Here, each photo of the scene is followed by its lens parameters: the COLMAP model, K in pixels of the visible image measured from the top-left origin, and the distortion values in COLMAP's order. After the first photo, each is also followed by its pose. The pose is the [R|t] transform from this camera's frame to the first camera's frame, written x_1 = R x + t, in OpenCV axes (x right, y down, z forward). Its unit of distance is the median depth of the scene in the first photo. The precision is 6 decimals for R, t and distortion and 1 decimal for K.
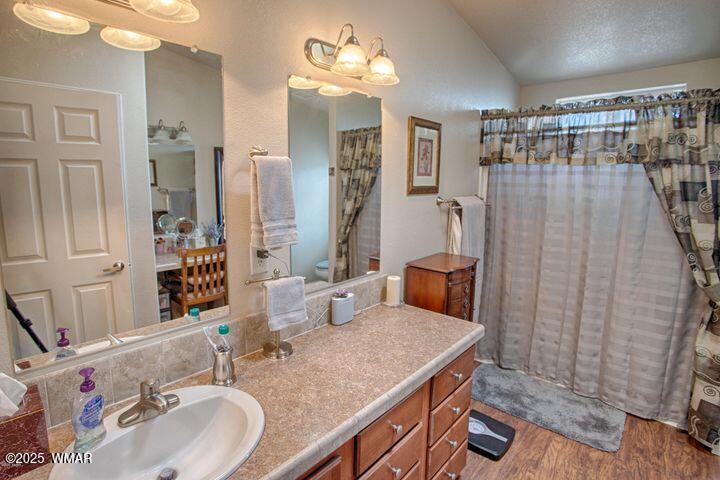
lens RADIAL K [[344.3, 0, 357.5], [0, 344.3, 234.8], [0, 0, 1]] dist [-0.028320, 0.000056]
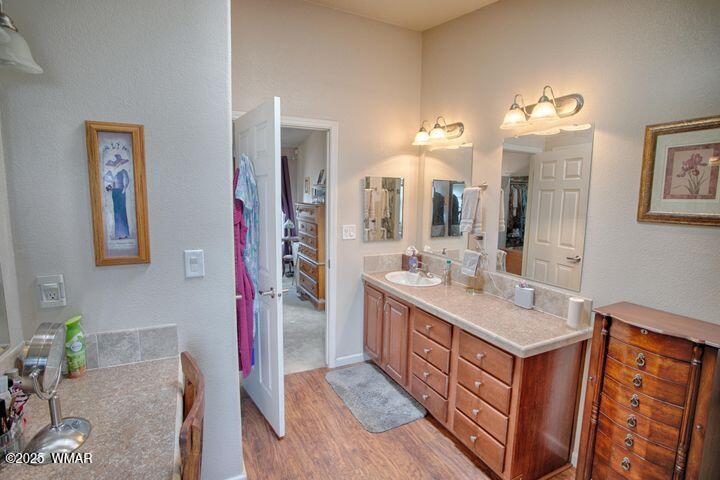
lens RADIAL K [[344.3, 0, 357.5], [0, 344.3, 234.8], [0, 0, 1]] dist [-0.028320, 0.000056]
pose [[-0.365963, 0.092788, -0.925992, 2.810246], [-0.145288, 0.977120, 0.155331, -0.275243], [0.919218, 0.191381, -0.344109, 1.623827]]
